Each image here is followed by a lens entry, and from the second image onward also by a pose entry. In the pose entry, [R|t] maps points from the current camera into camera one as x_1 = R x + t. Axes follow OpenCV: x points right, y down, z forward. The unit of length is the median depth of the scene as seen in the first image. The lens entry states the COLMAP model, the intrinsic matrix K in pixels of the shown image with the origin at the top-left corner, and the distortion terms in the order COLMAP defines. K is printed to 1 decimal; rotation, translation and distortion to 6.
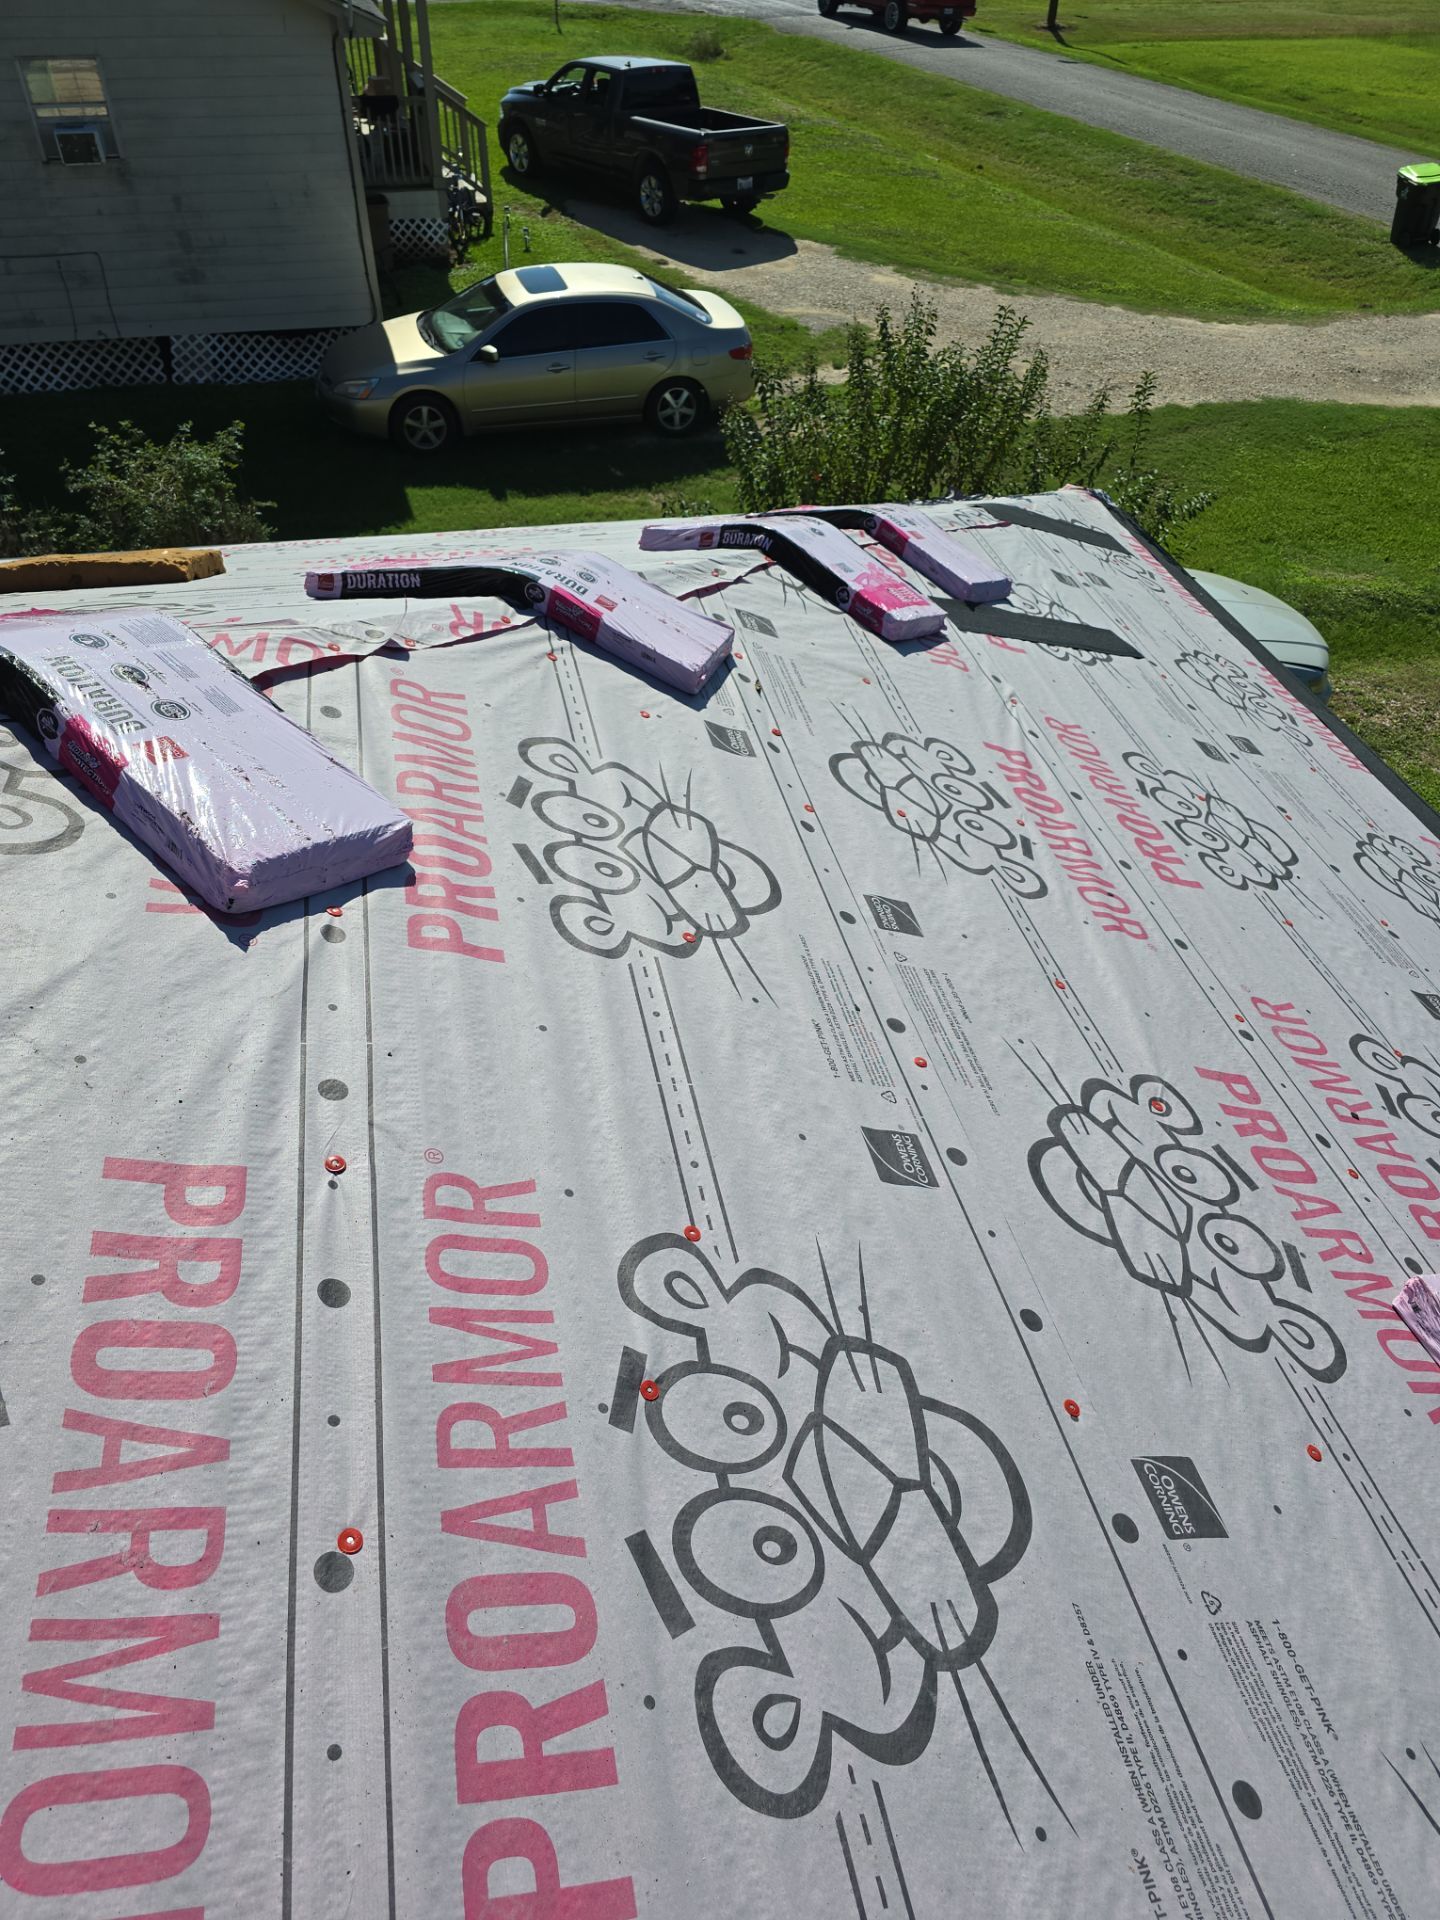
lens RADIAL K [[1321.0, 0, 720.0], [0, 1321.0, 960.0], [0, 0, 1]] dist [0.048725, -0.043530]
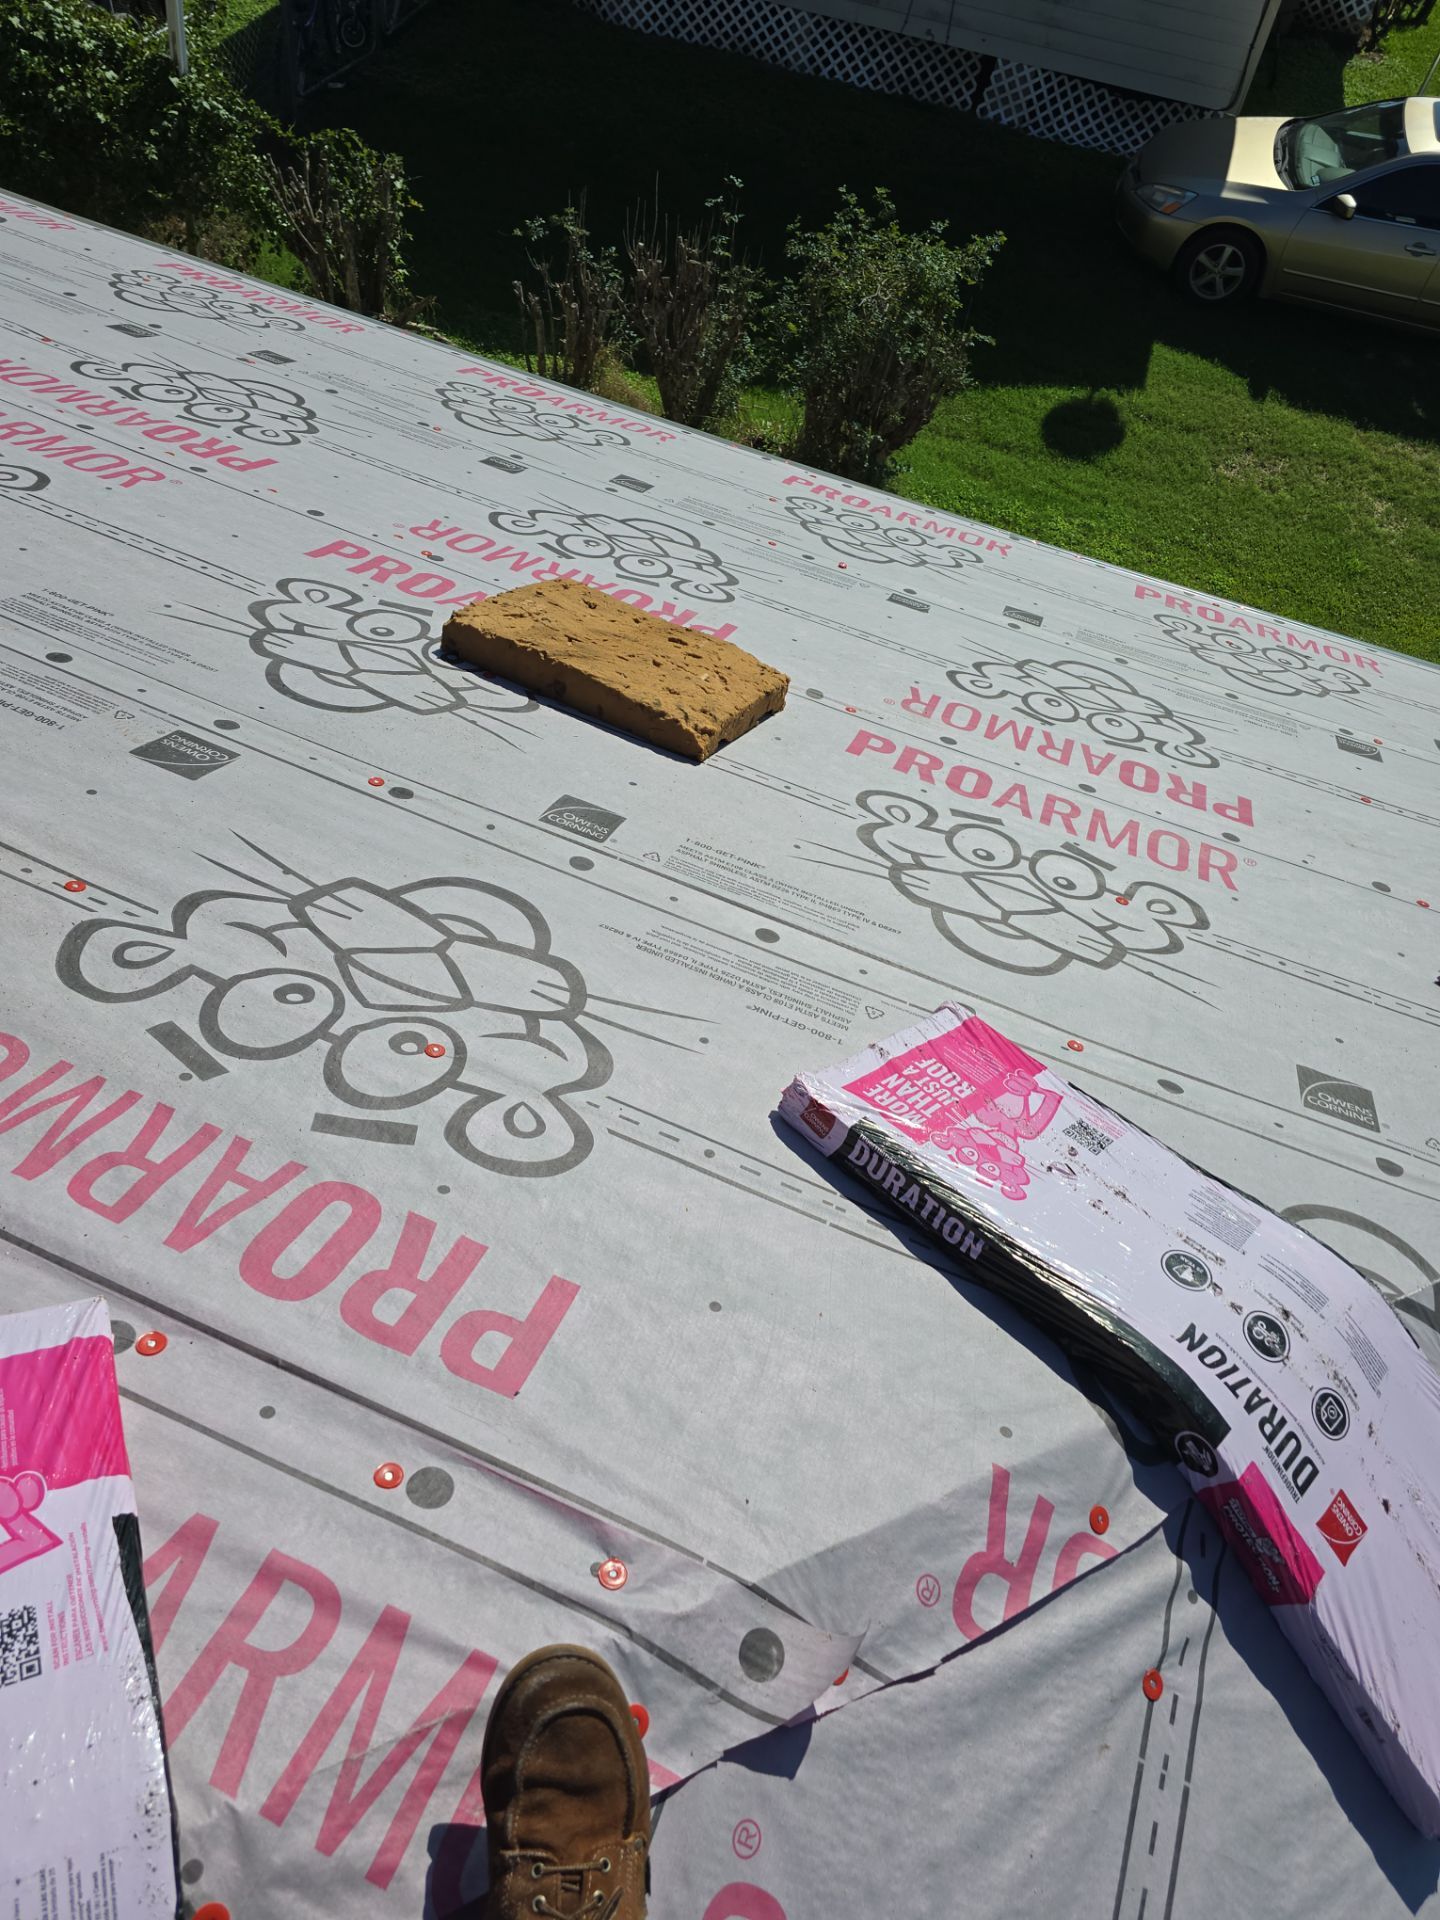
lens RADIAL K [[1290.7, 0, 696.5], [0, 1290.7, 965.1], [0, 0, 1]] dist [0.052636, -0.043115]
pose [[0.825944, 0.474880, -0.303817, -0.051498], [-0.416183, 0.877145, 0.239599, -0.105764], [0.380273, -0.071452, 0.922110, 0.127983]]
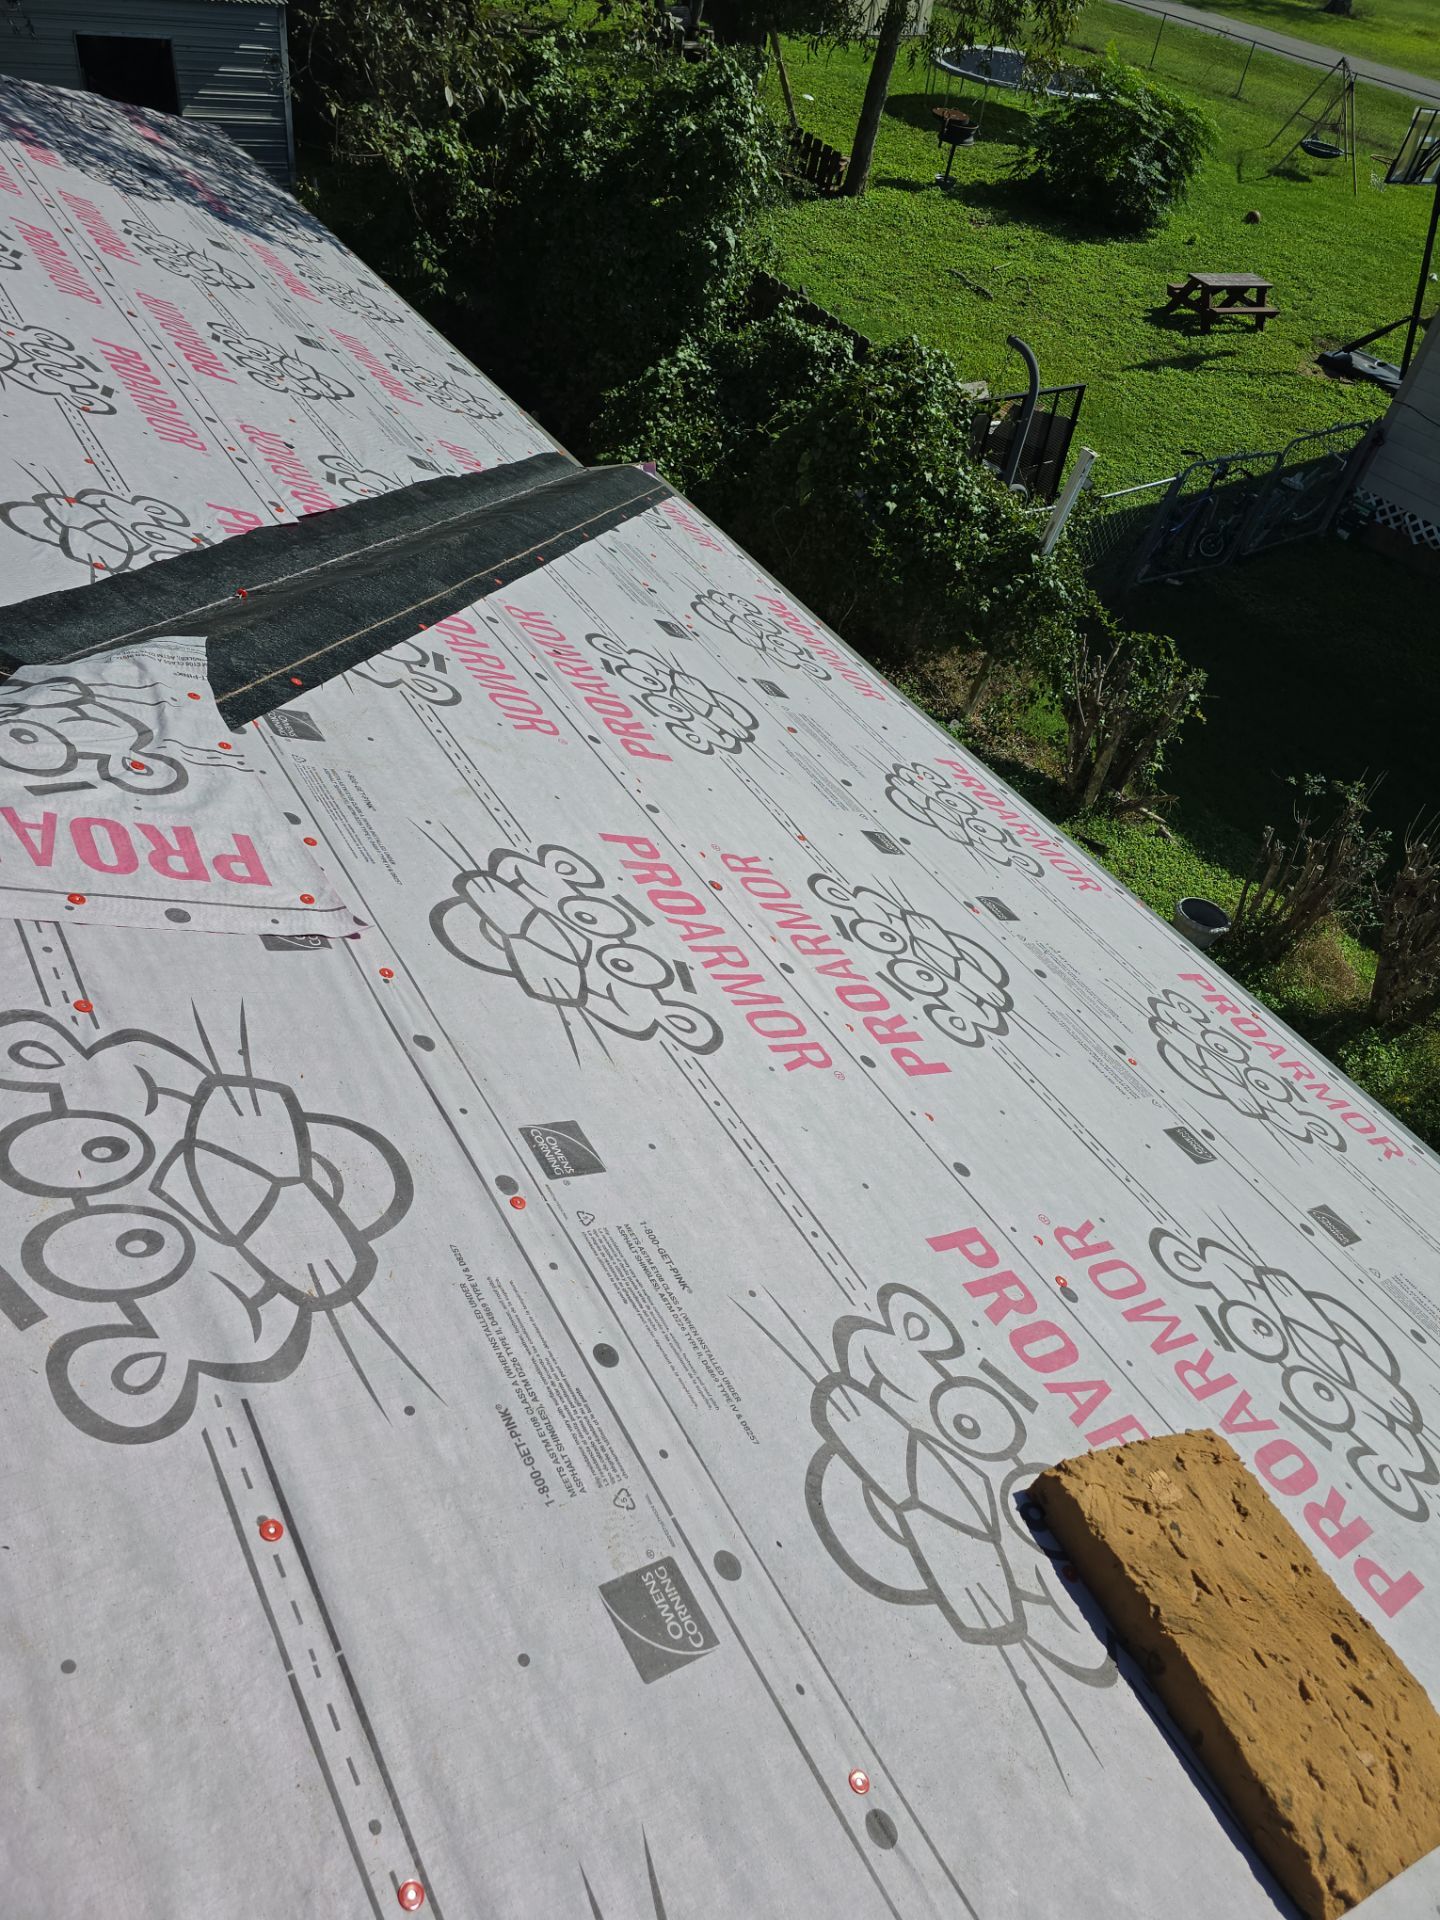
lens RADIAL K [[1321.0, 0, 720.0], [0, 1321.0, 960.0], [0, 0, 1]] dist [0.048725, -0.043530]
pose [[0.369409, 0.636663, -0.676902, -0.114738], [-0.704652, 0.666791, 0.242600, -0.138637], [0.605807, 0.387361, 0.694945, 0.145470]]
